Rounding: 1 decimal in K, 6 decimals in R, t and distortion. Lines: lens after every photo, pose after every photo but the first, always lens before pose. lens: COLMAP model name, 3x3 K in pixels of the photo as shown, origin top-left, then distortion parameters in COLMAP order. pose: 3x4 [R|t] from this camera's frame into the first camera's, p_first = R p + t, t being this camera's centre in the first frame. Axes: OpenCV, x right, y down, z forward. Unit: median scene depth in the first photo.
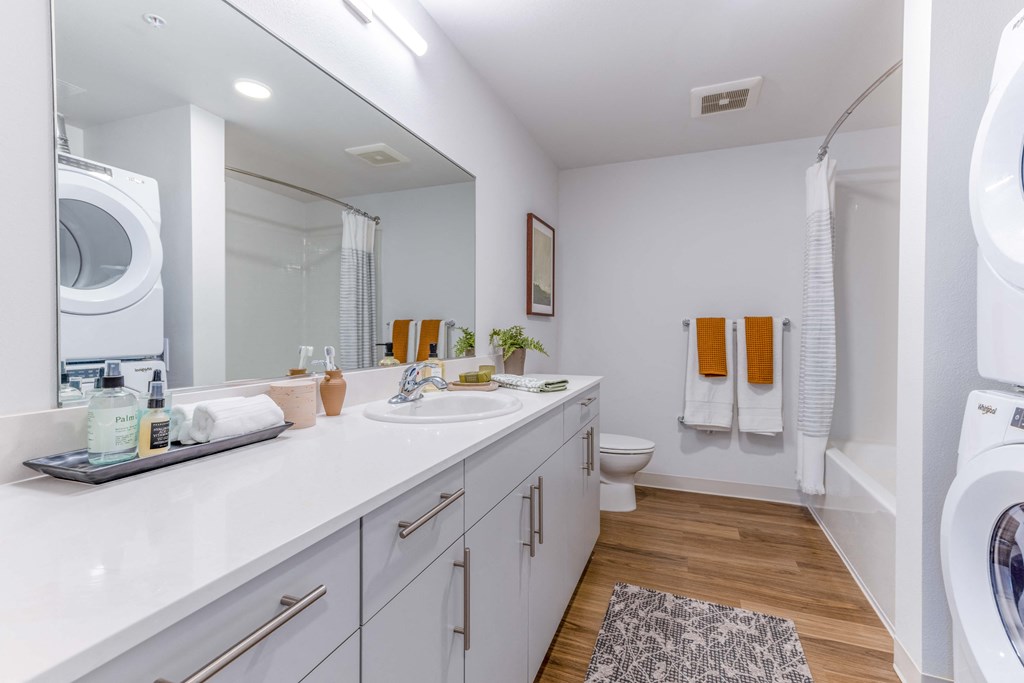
lens RADIAL K [[454.3, 0, 516.2], [0, 454.3, 335.6], [0, 0, 1]] dist [-0.002730, 0.000118]
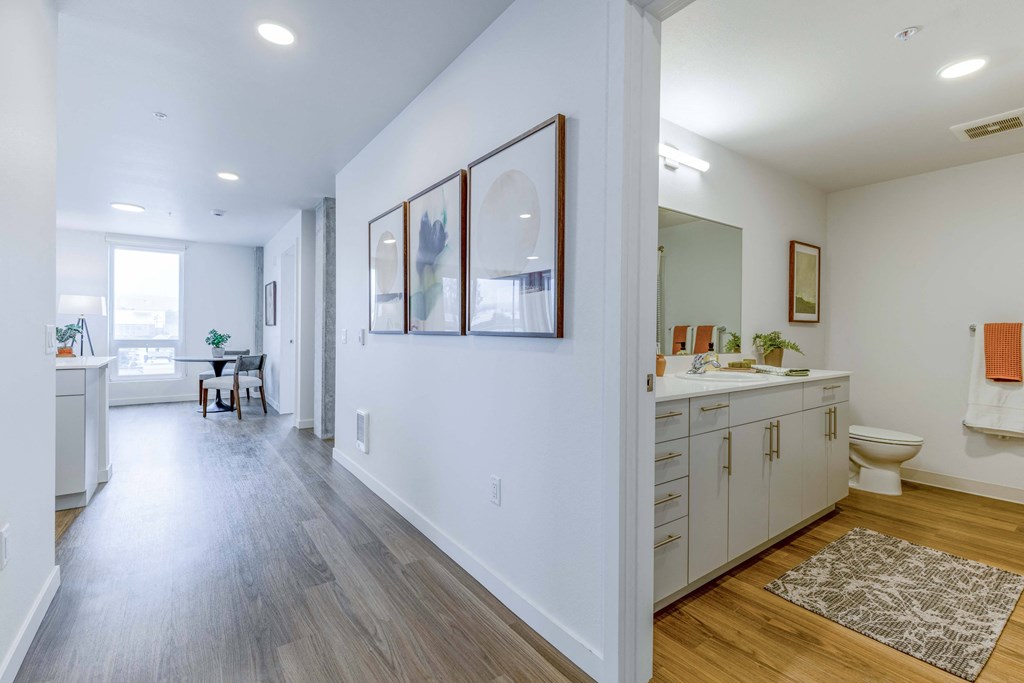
lens RADIAL K [[454.3, 0, 516.2], [0, 454.3, 335.6], [0, 0, 1]] dist [-0.002730, 0.000118]
pose [[0.843194, 0.006879, -0.537565, 0.079430], [-0.010259, 0.999942, -0.003296, 0.003377], [0.537511, 0.008294, 0.843216, -0.573221]]
